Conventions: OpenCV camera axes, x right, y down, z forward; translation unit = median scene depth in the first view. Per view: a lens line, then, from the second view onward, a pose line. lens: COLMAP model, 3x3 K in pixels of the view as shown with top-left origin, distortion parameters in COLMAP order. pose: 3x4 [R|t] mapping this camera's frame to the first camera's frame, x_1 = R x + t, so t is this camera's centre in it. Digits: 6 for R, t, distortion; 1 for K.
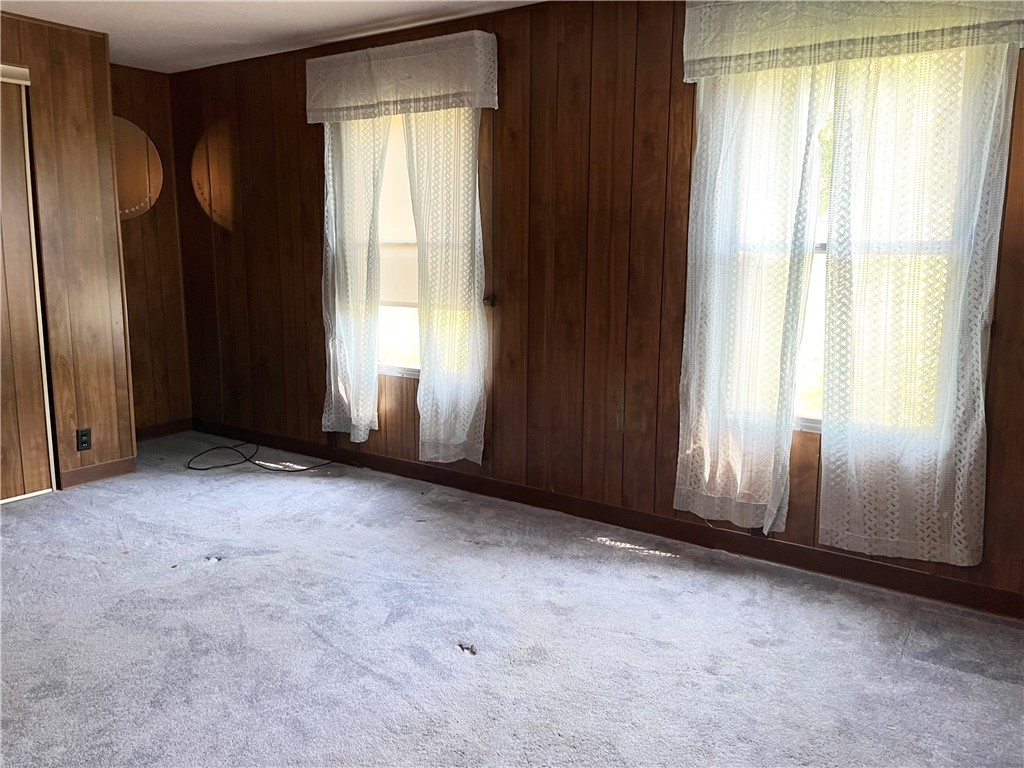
lens RADIAL K [[773.4, 0, 518.6], [0, 773.4, 381.8], [0, 0, 1]] dist [0.057747, -0.079466]
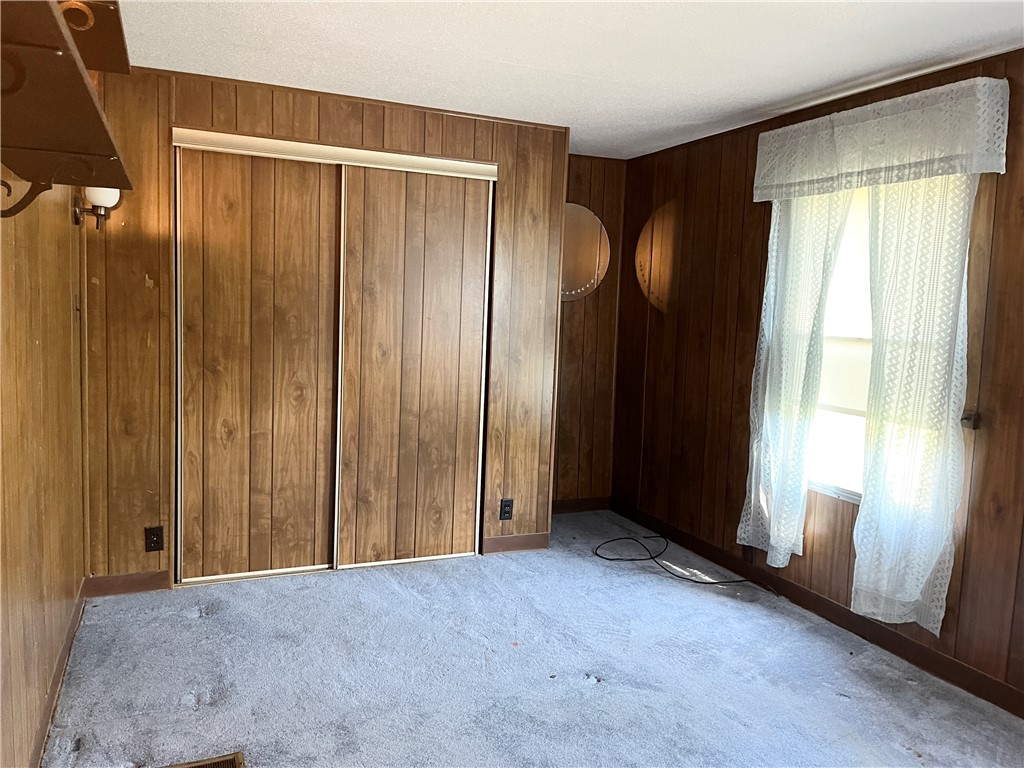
lens RADIAL K [[773.4, 0, 516.4], [0, 773.4, 367.9], [0, 0, 1]] dist [0.057747, -0.079466]
pose [[0.836925, 0.072277, -0.542524, 0.000935], [-0.122847, 0.990758, -0.057517, -0.058152], [0.533353, 0.114784, 0.838069, 0.126700]]
